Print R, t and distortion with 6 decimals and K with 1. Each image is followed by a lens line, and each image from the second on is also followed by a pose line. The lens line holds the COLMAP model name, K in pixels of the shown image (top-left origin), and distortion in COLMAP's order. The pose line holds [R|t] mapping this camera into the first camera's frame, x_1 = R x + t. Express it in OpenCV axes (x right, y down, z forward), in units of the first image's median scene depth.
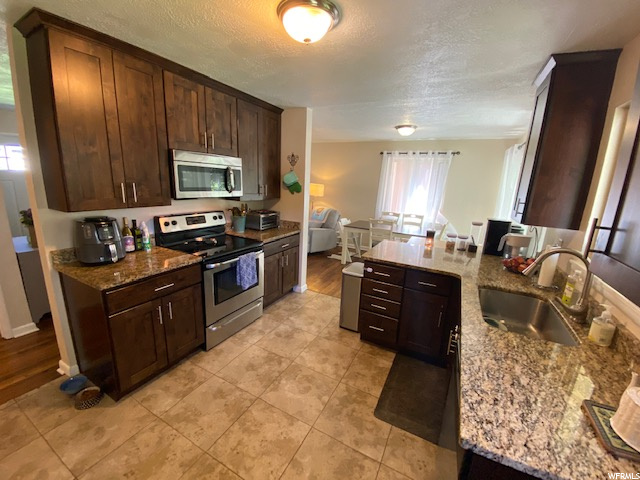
lens RADIAL K [[259.6, 0, 320.0], [0, 259.6, 240.0], [0, 0, 1]] dist [-0.000406, -0.000345]
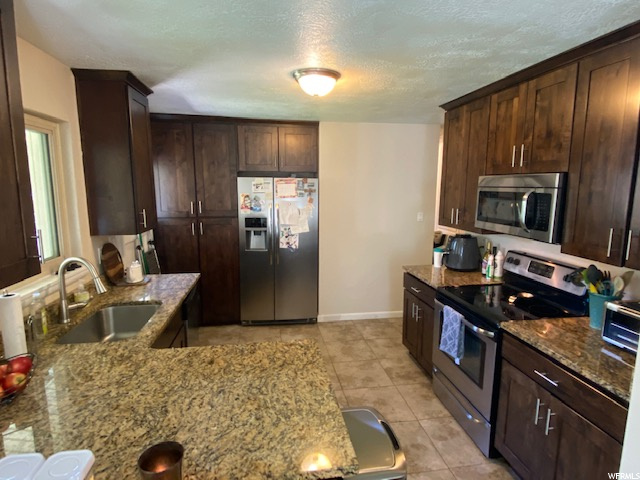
lens RADIAL K [[364.3, 0, 320.0], [0, 364.3, 240.0], [0, 0, 1]] dist [-0.002795, -0.000079]
pose [[-0.798966, 0.039841, -0.600055, 0.596799], [-0.176354, 0.938413, 0.297119, -0.359730], [0.574937, 0.343210, -0.742734, 1.479642]]
